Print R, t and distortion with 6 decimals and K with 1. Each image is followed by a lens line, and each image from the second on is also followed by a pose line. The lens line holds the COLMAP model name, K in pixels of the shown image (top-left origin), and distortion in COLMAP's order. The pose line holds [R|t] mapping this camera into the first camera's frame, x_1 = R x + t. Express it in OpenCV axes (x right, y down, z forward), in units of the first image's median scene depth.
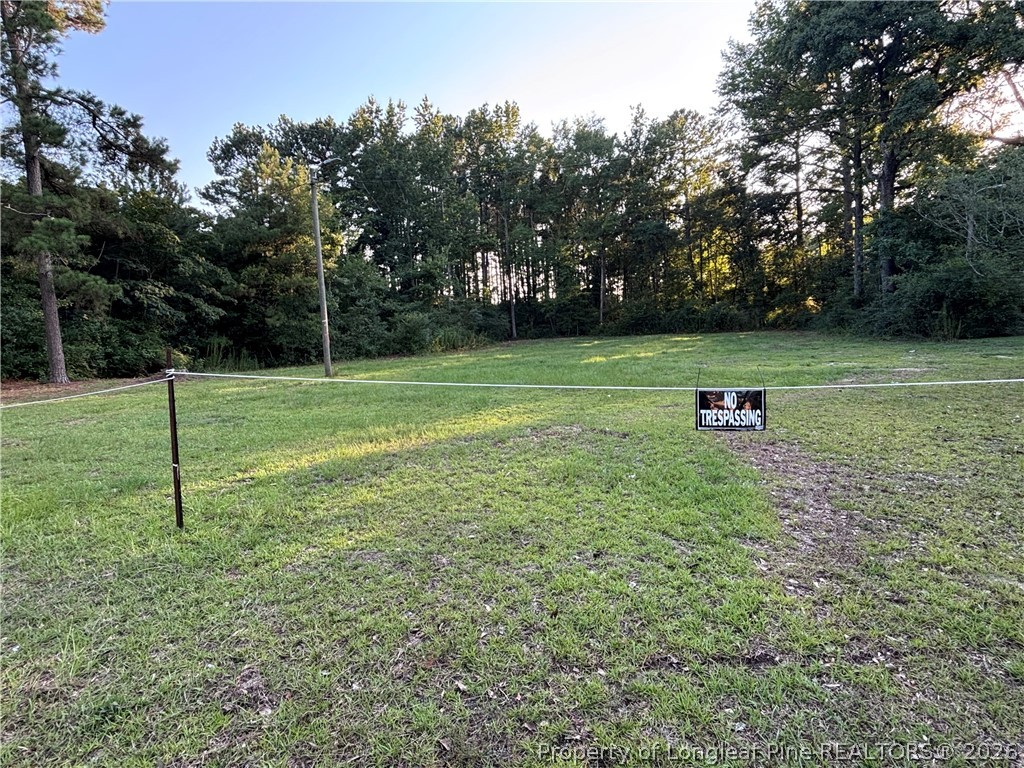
lens RADIAL K [[538.5, 0, 509.2], [0, 538.5, 383.4], [0, 0, 1]] dist [-0.011223, 0.006435]
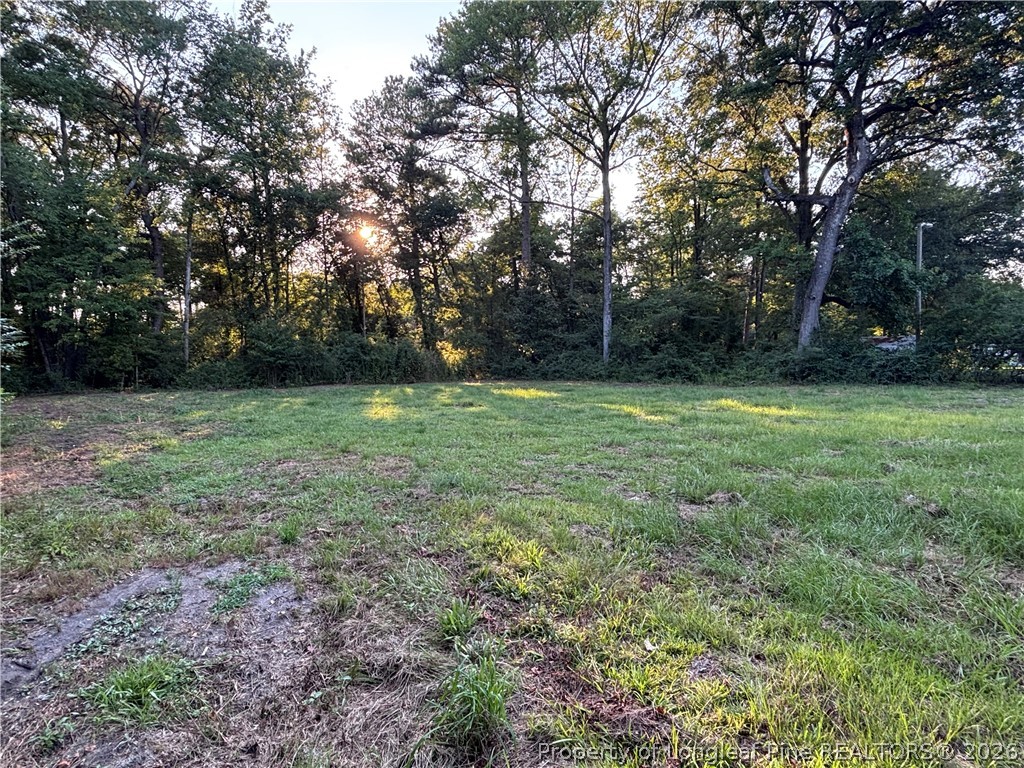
lens RADIAL K [[538.5, 0, 513.2], [0, 538.5, 384.3], [0, 0, 1]] dist [-0.011223, 0.006435]
pose [[0.493354, 0.002079, 0.869826, -0.127323], [0.085306, 0.995061, -0.050762, -0.048649], [-0.865636, 0.099245, 0.490739, 0.564234]]
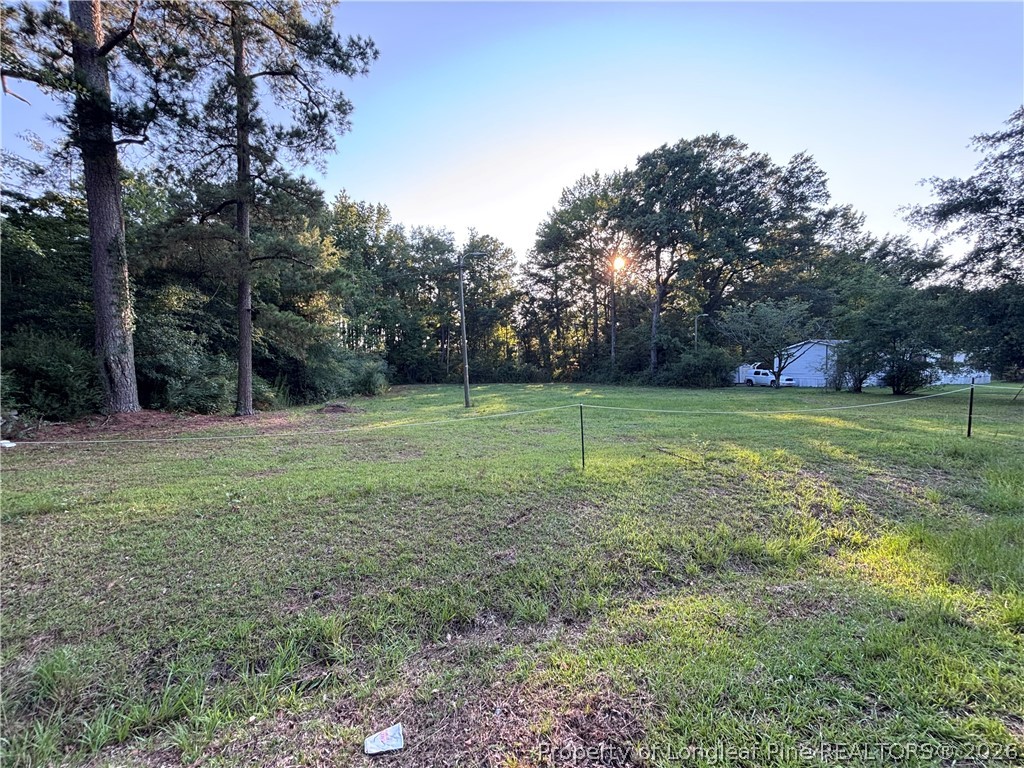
lens RADIAL K [[411.5, 0, 510.7], [0, 411.5, 385.2], [0, 0, 1]] dist [-0.000831, 0.000434]
pose [[0.859316, 0.019341, 0.511080, -0.256710], [0.026468, 0.996264, -0.082205, 0.006391], [-0.510760, 0.084167, 0.855593, 0.020545]]
